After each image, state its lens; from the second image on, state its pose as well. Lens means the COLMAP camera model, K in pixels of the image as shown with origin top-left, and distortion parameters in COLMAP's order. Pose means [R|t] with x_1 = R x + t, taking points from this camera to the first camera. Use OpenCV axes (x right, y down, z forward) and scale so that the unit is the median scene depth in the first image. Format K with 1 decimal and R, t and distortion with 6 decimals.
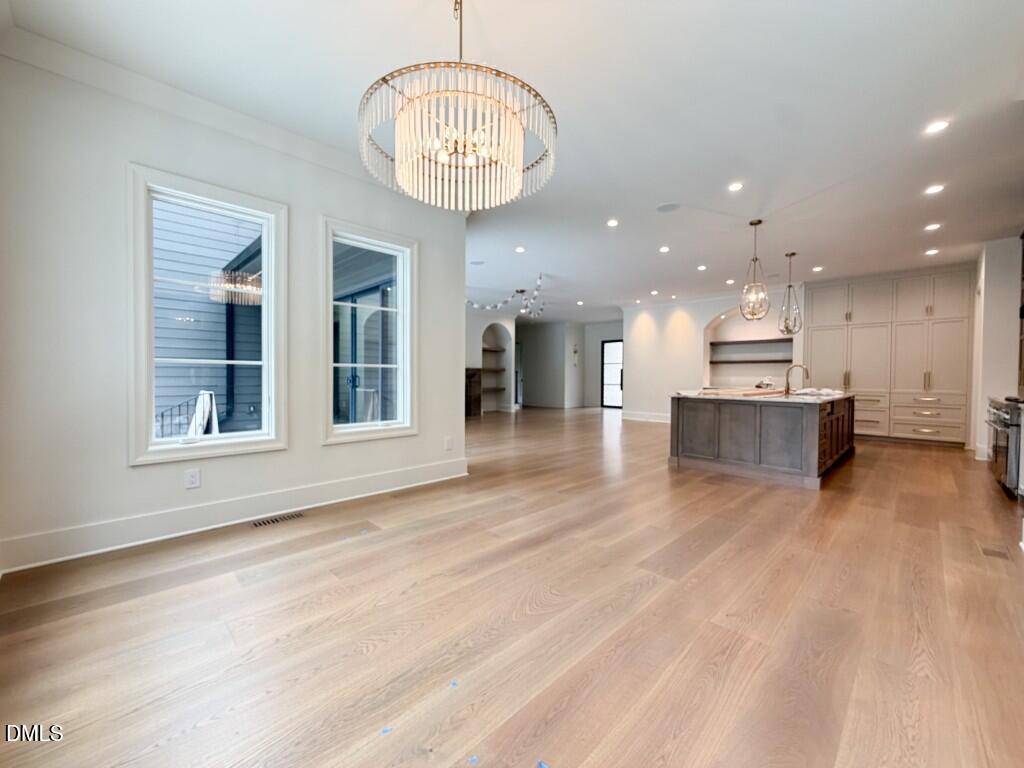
lens RADIAL K [[409.0, 0, 508.5], [0, 409.0, 382.0], [0, 0, 1]] dist [0.020485, 0.000036]
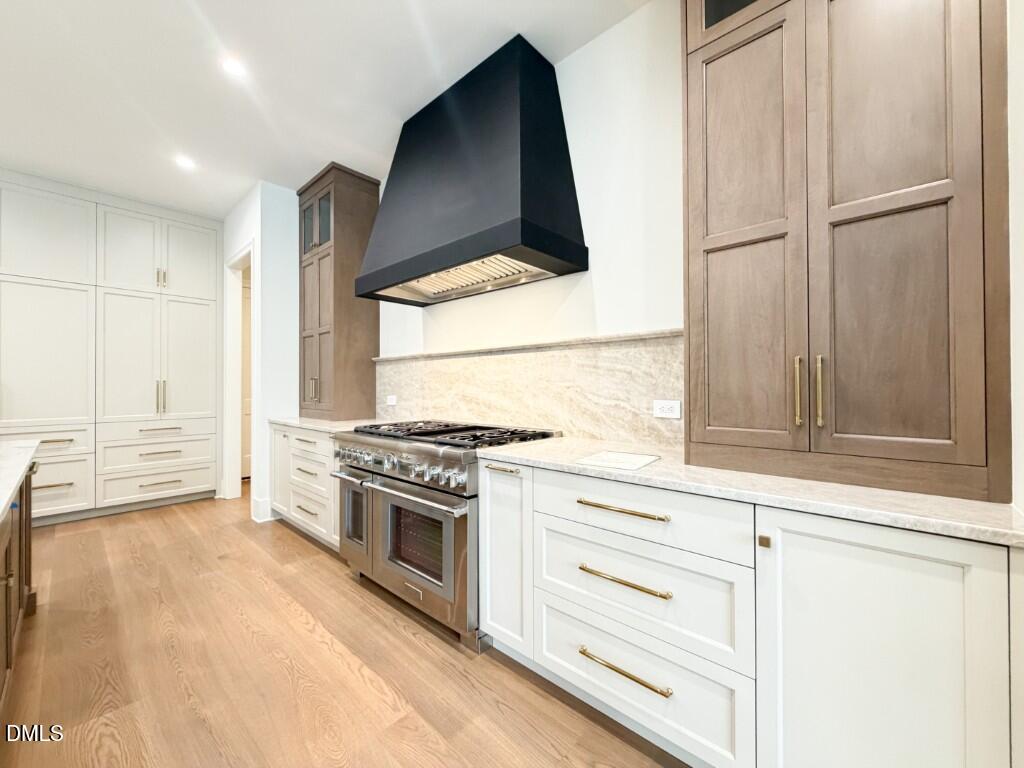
lens RADIAL K [[409.0, 0, 508.6], [0, 409.0, 385.3], [0, 0, 1]] dist [0.020485, 0.000036]
pose [[-0.048587, -0.000132, 0.998819, 0.397246], [0.021374, 0.999771, 0.001172, -0.009938], [-0.998590, 0.021406, -0.048573, 0.540374]]
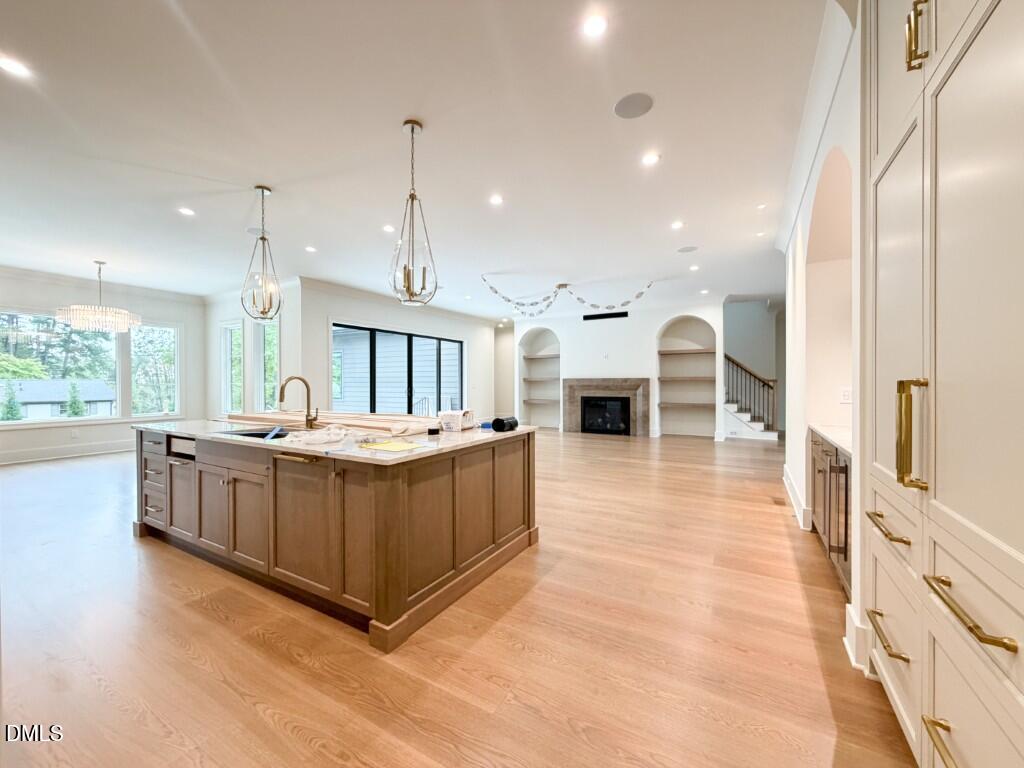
lens RADIAL K [[409.0, 0, 510.7], [0, 409.0, 384.6], [0, 0, 1]] dist [0.020485, 0.000036]
pose [[0.261200, -0.001158, -0.965284, 1.053023], [-0.015395, 0.999867, -0.005365, -0.025627], [0.965162, 0.016262, 0.261147, 0.913215]]
